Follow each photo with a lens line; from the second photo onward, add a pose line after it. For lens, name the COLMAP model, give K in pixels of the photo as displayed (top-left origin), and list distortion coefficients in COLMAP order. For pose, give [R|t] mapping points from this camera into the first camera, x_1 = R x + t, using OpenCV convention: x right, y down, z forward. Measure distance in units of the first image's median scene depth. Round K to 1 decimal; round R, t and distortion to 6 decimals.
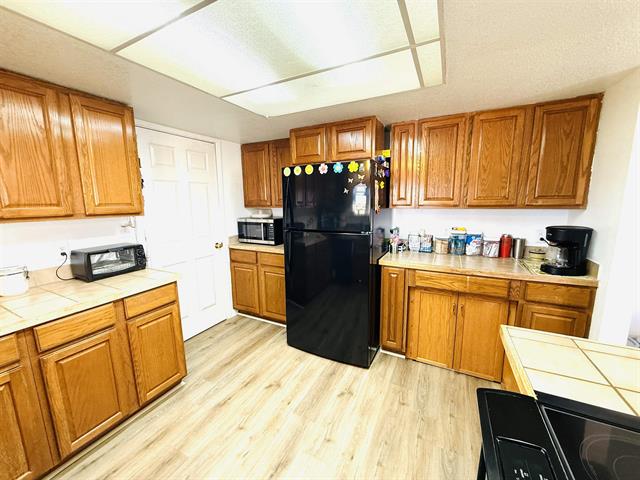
lens RADIAL K [[254.6, 0, 320.1], [0, 254.6, 238.8], [0, 0, 1]] dist [0.001891, 0.000575]
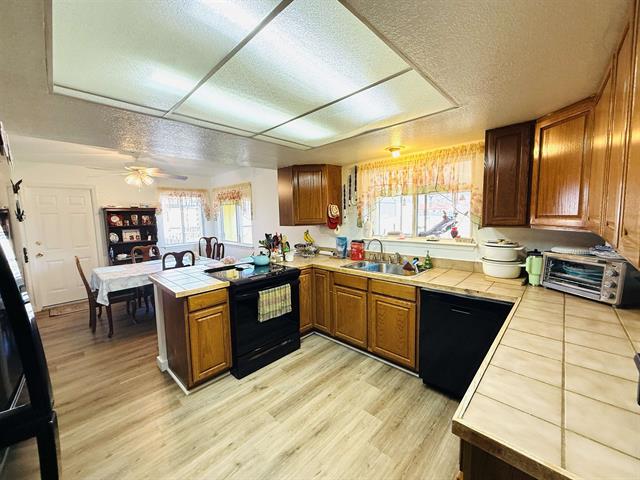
lens RADIAL K [[254.6, 0, 317.3], [0, 254.6, 240.0], [0, 0, 1]] dist [0.001891, 0.000575]
pose [[-0.956101, 0.004172, 0.293007, -0.487368], [0.080213, 0.965435, 0.247995, -0.242451], [-0.281845, 0.260611, -0.923388, 1.409479]]
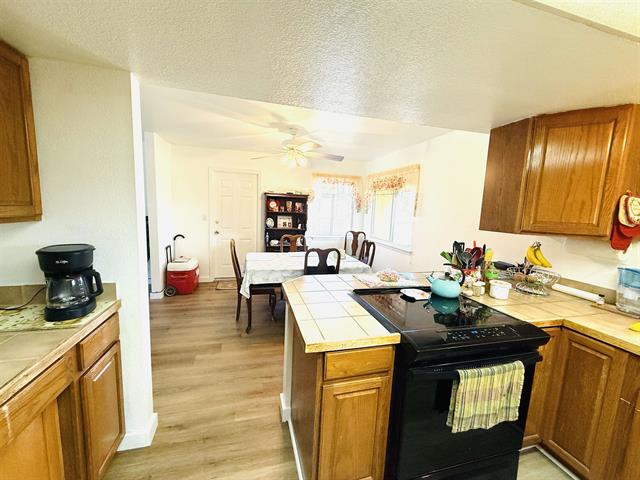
lens RADIAL K [[254.6, 0, 320.5], [0, 254.6, 241.1], [0, 0, 1]] dist [0.001891, 0.000575]
pose [[-0.678167, -0.113056, 0.726159, 0.015635], [0.082889, 0.970024, 0.228434, -0.154481], [-0.730218, 0.215107, -0.648468, 0.914604]]
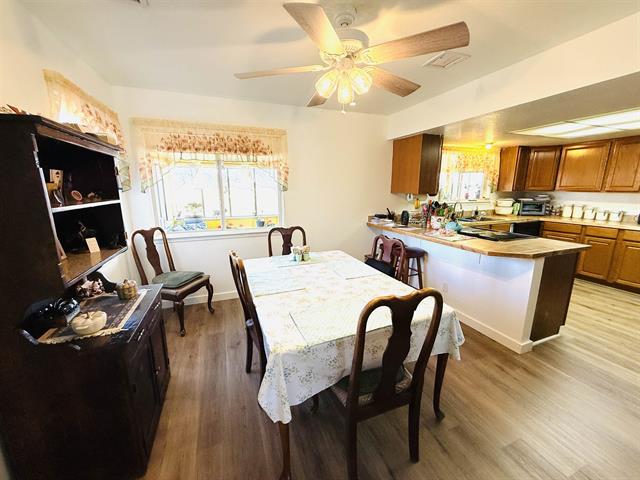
lens RADIAL K [[254.6, 0, 316.8], [0, 254.6, 239.0], [0, 0, 1]] dist [0.001891, 0.000575]
pose [[-0.671714, 0.162870, -0.722685, 2.334664], [-0.108246, 0.943484, 0.313242, -0.084635], [0.732860, 0.288636, -0.616122, 0.374992]]
